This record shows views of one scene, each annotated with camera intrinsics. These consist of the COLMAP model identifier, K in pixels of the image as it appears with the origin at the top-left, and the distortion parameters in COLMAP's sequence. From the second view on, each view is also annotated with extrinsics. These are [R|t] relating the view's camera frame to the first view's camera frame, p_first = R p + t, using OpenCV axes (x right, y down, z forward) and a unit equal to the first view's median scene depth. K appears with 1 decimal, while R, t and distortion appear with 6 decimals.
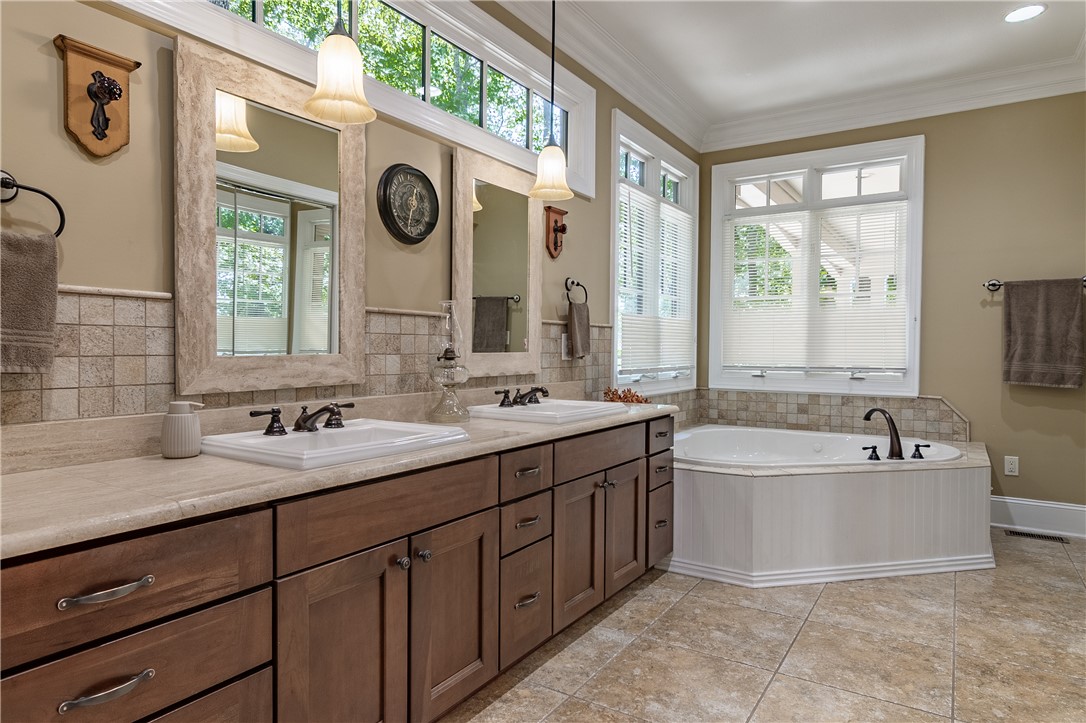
lens RADIAL K [[639.8, 0, 543.7], [0, 639.8, 356.4], [0, 0, 1]] dist [-0.003741, 0.005295]
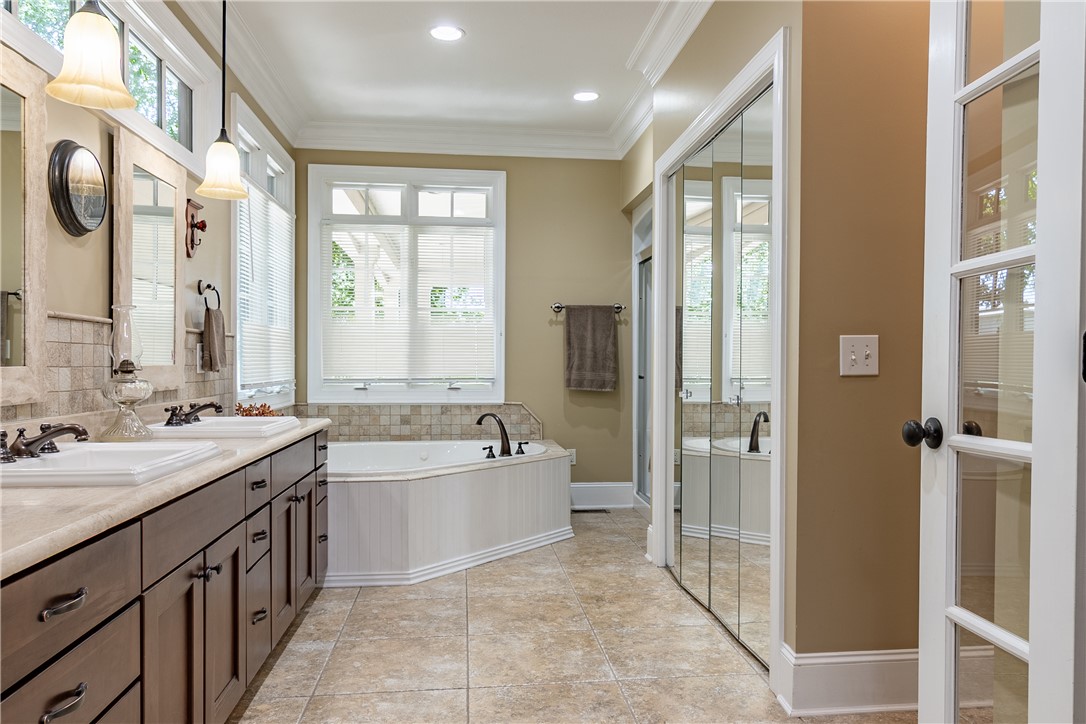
lens RADIAL K [[763.4, 0, 543.5], [0, 763.4, 365.8], [0, 0, 1]] dist [-0.007949, 0.000166]
pose [[0.779717, -0.004848, 0.626113, -0.264597], [0.008903, 0.999955, -0.003345, 0.003045], [-0.626068, 0.008182, 0.779725, -0.120949]]
